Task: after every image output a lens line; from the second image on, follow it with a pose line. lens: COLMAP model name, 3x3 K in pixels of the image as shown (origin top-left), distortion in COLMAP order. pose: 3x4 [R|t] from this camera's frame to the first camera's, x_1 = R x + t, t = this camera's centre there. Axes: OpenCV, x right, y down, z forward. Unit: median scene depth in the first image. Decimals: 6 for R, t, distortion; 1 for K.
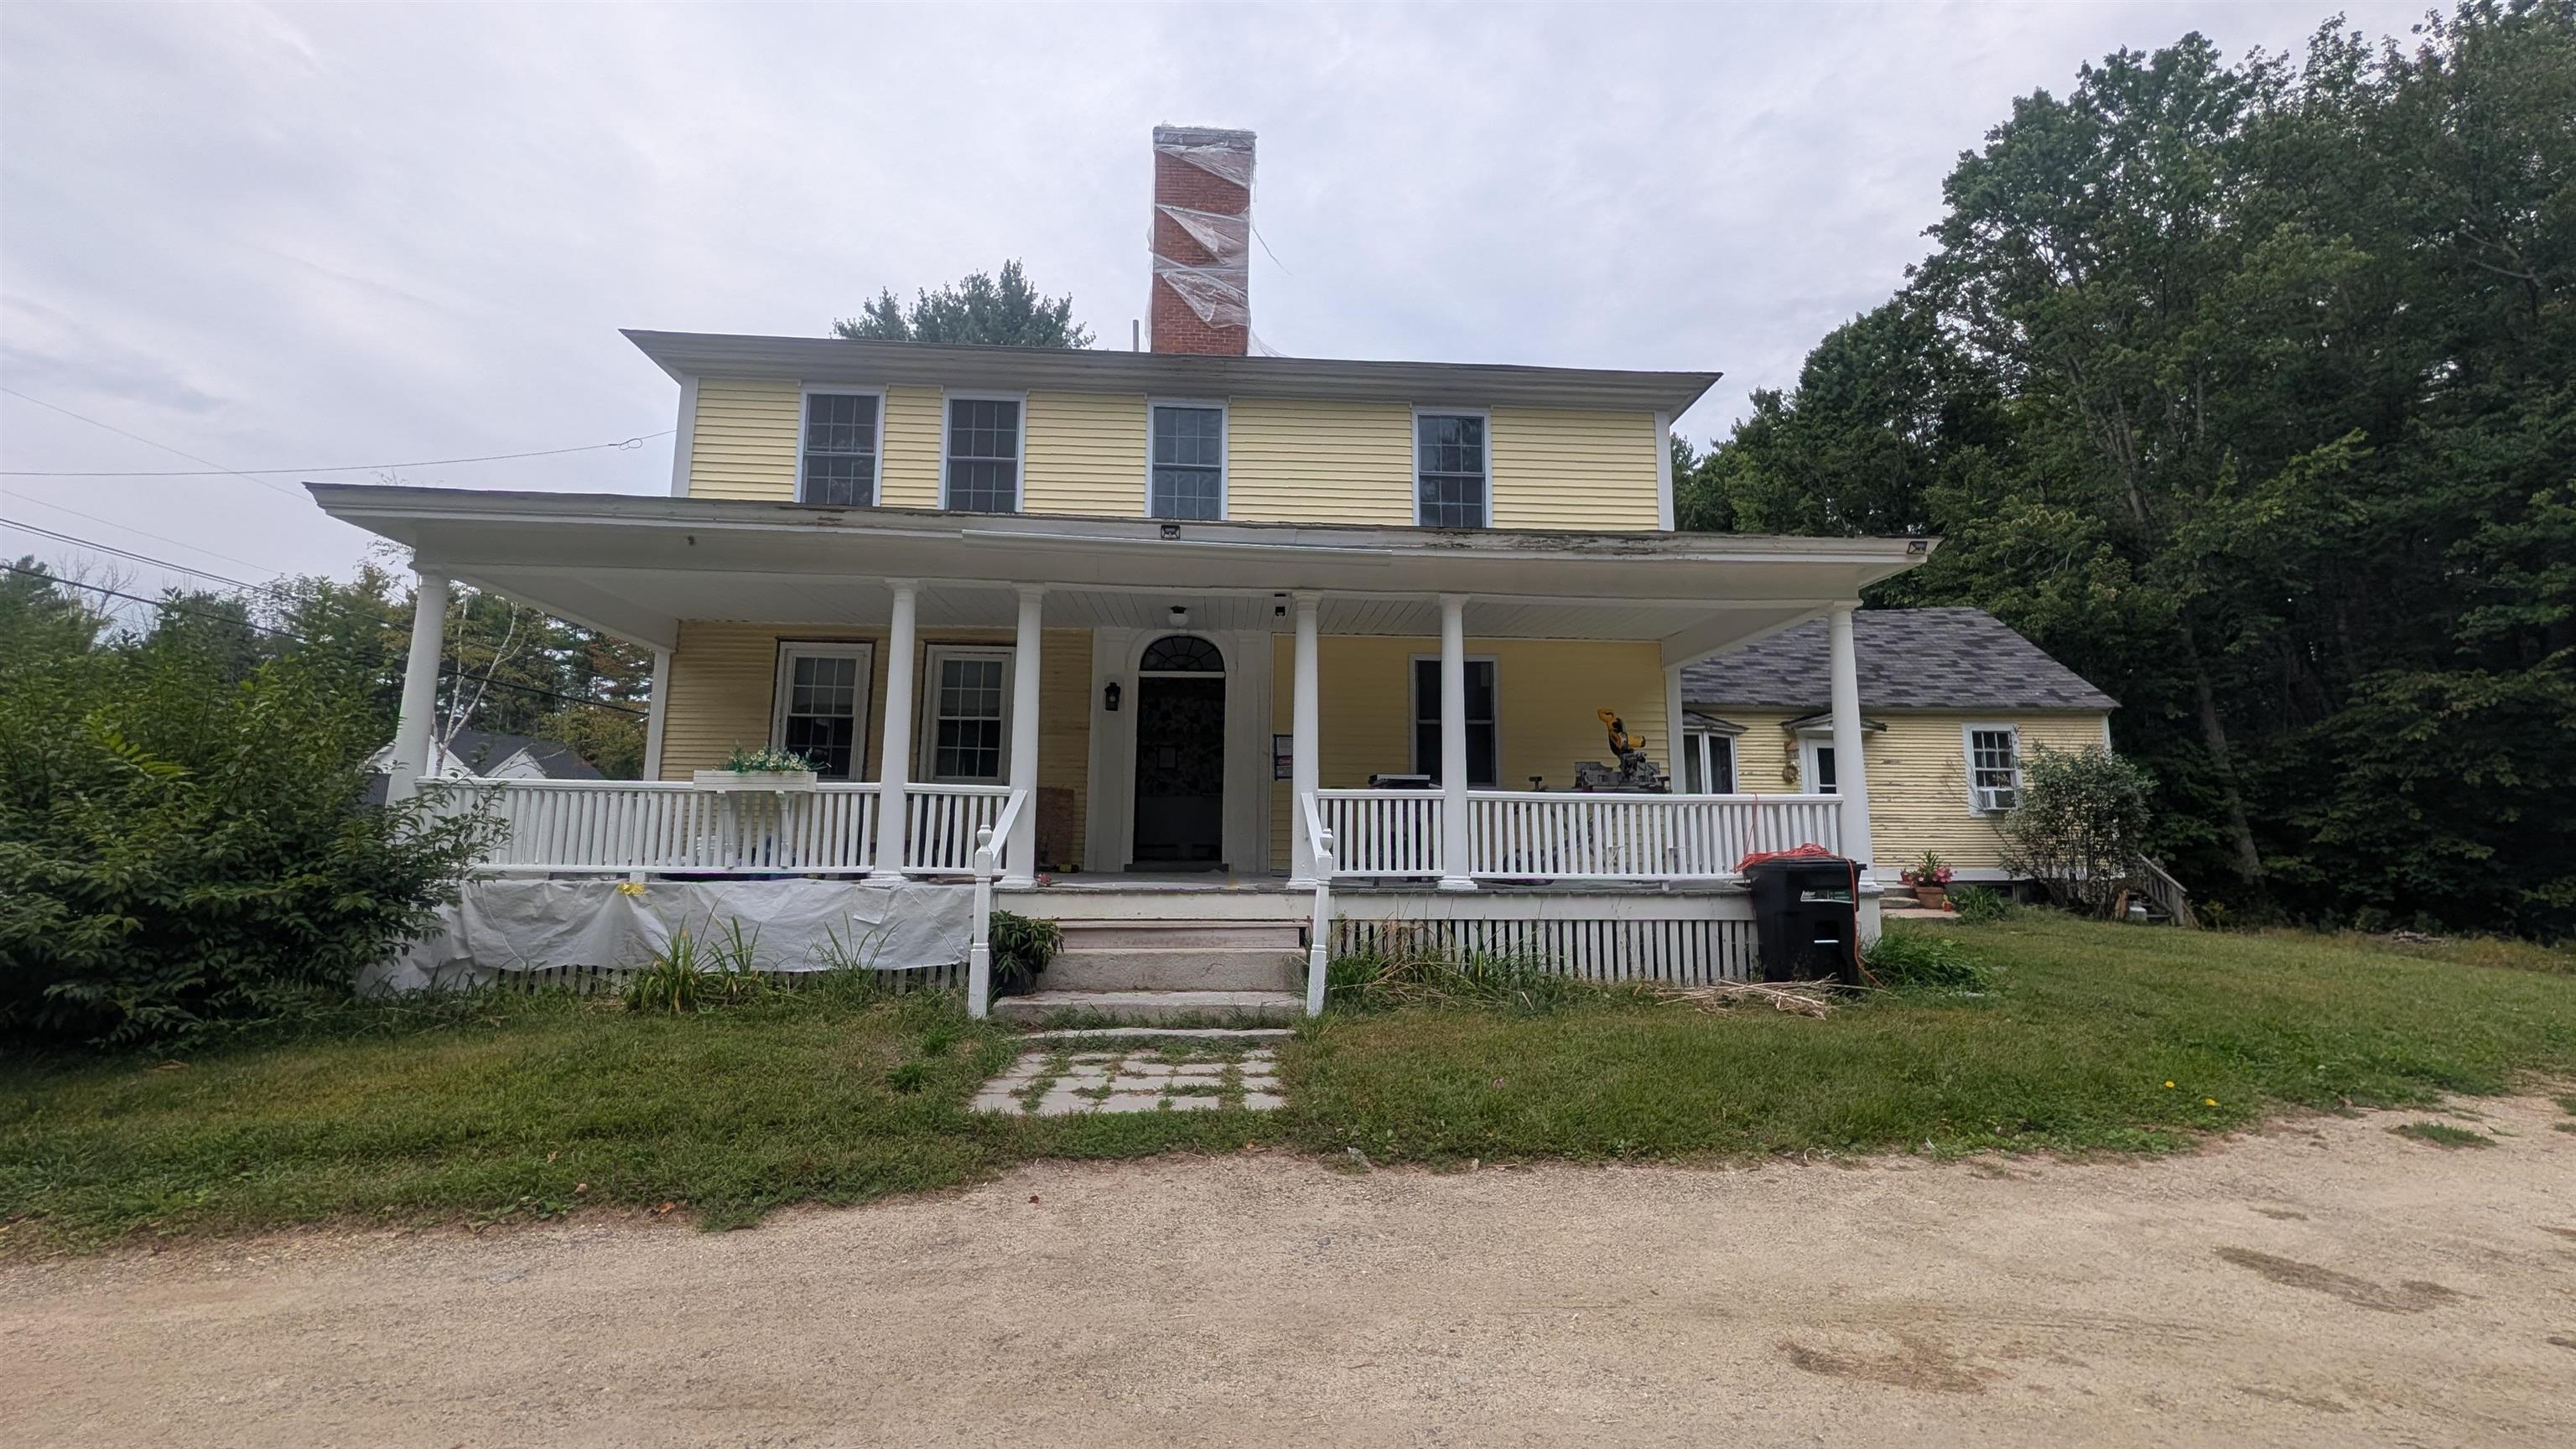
lens RADIAL K [[990.7, 0, 1286.2], [0, 990.7, 723.5], [0, 0, 1]] dist [0.001759, 0.000048]
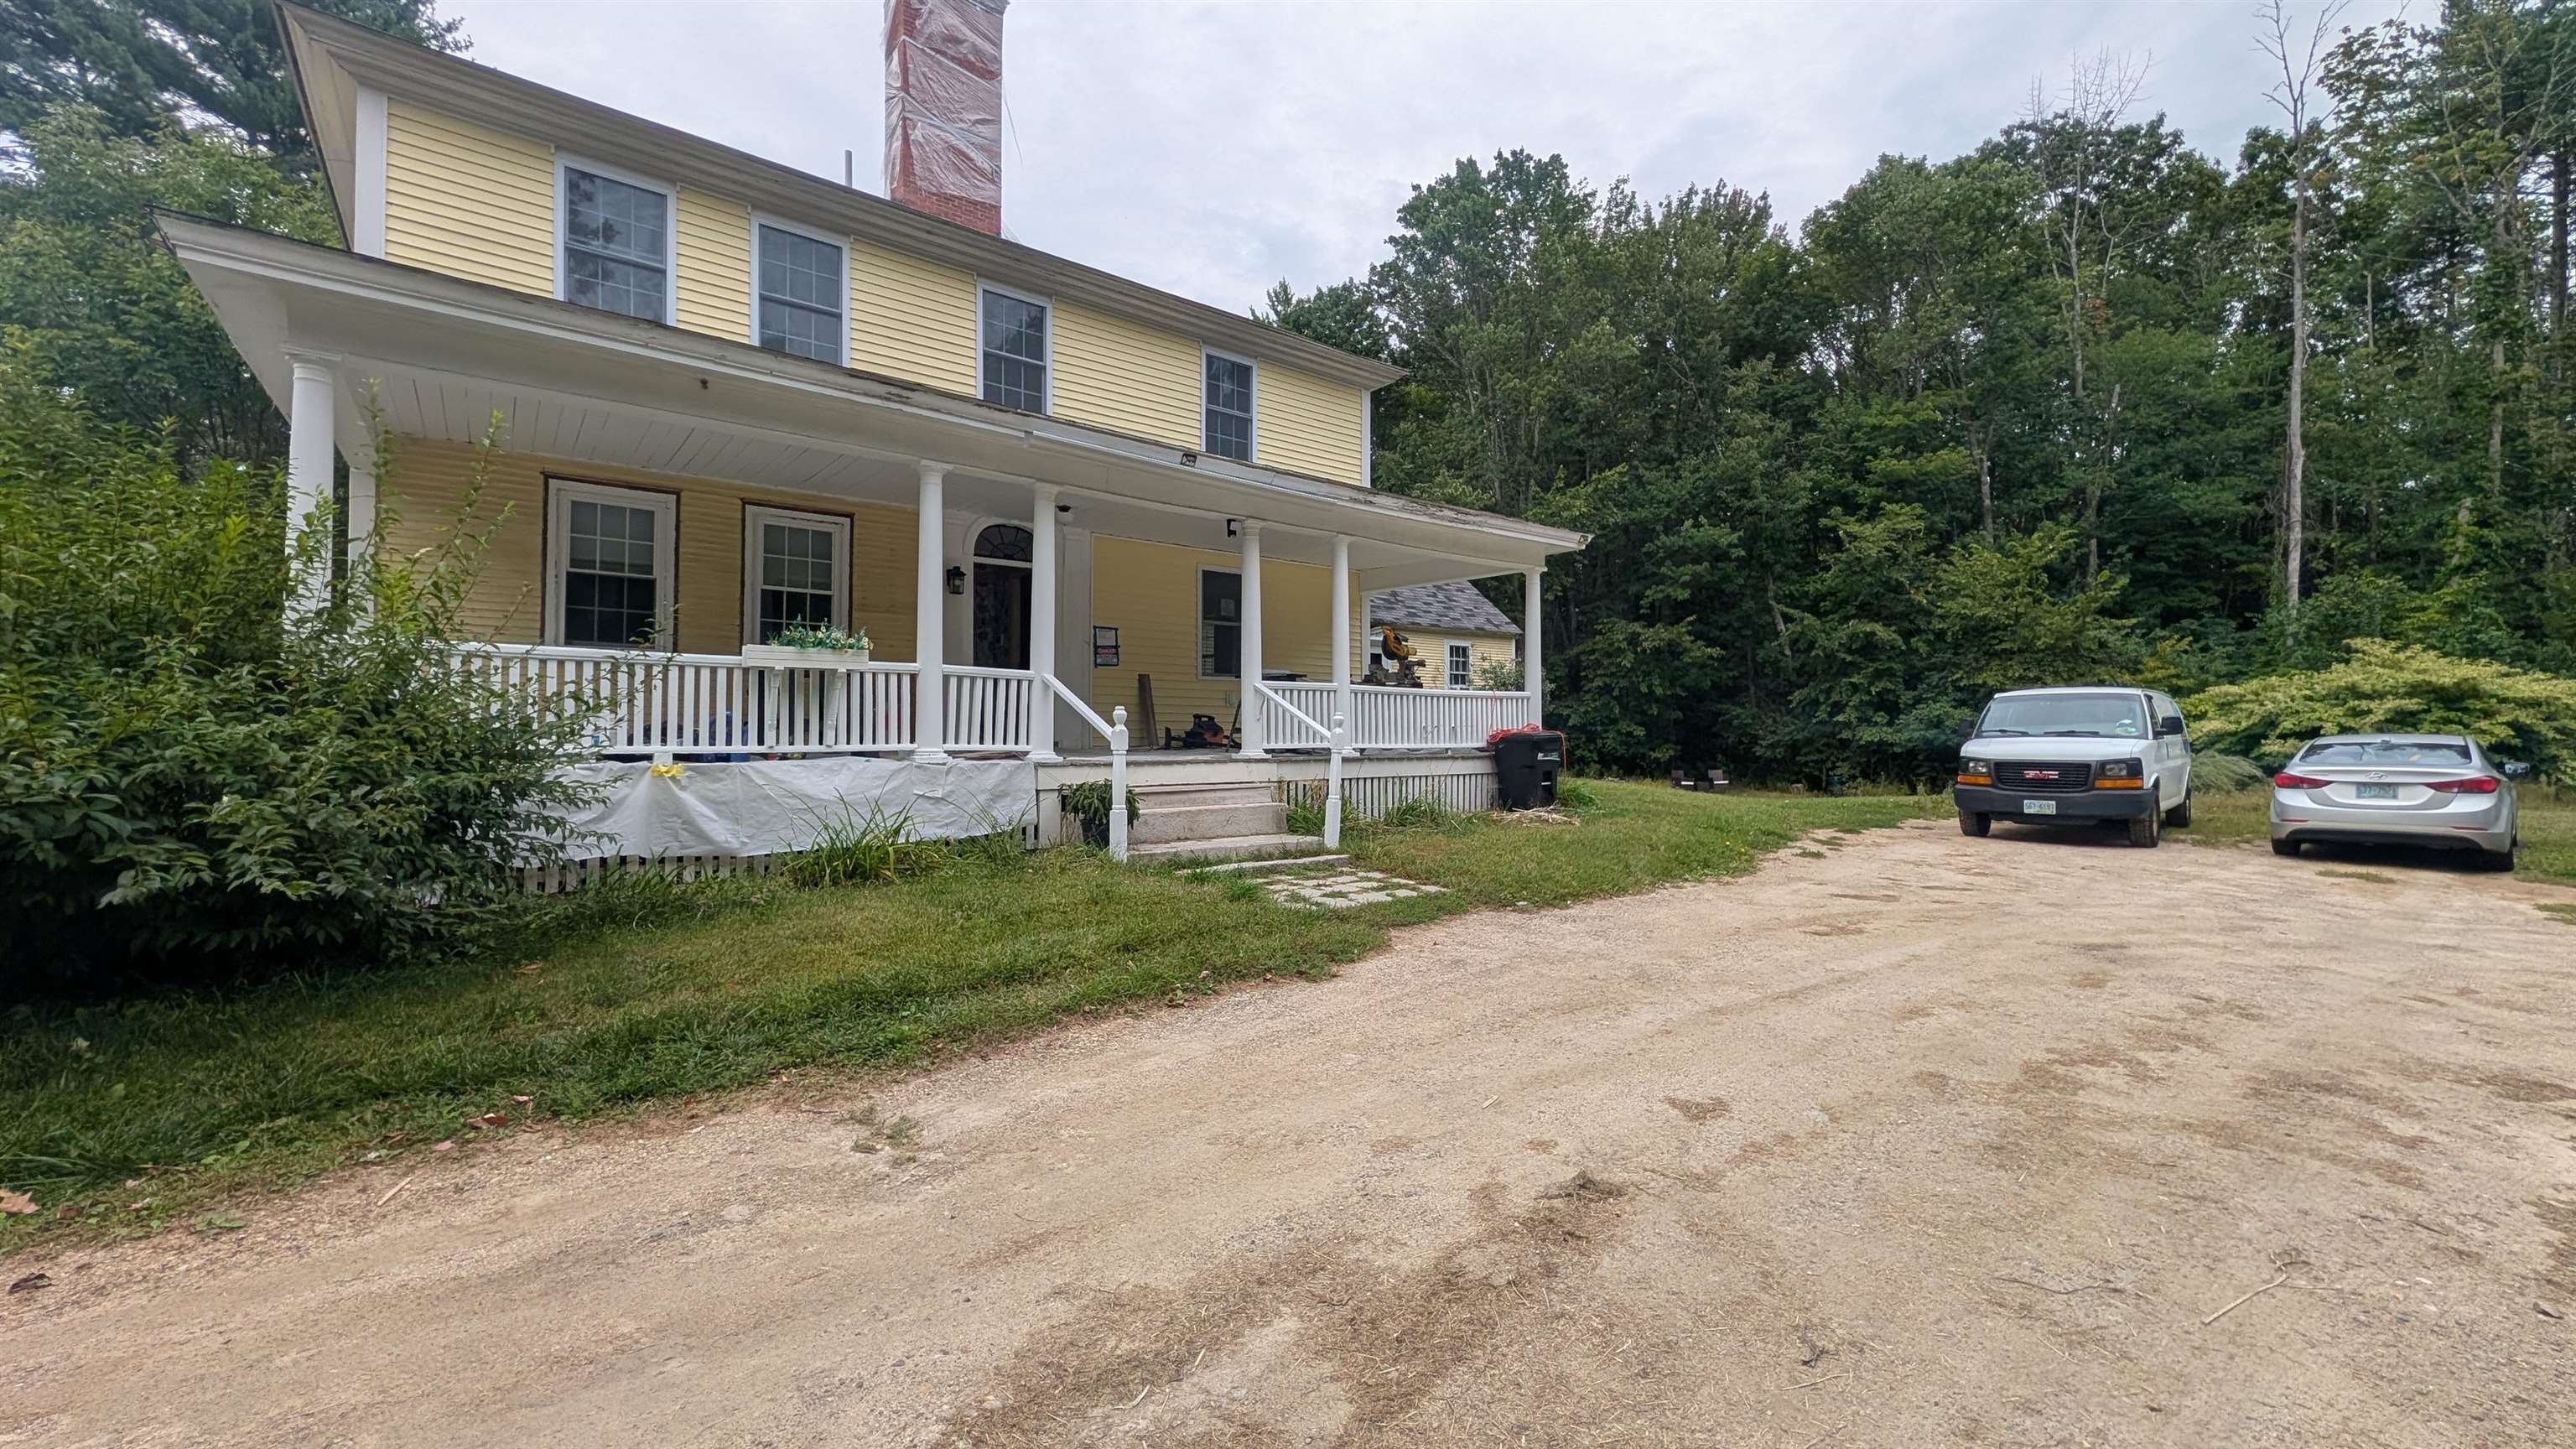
lens RADIAL K [[993.0, 0, 1292.1], [0, 993.0, 720.2], [0, 0, 1]] dist [-0.000057, 0.000134]
pose [[0.814374, 0.003282, 0.580332, -0.666391], [-0.070400, 0.993158, 0.093175, -0.004503], [-0.576055, -0.116735, 0.809033, -0.058032]]
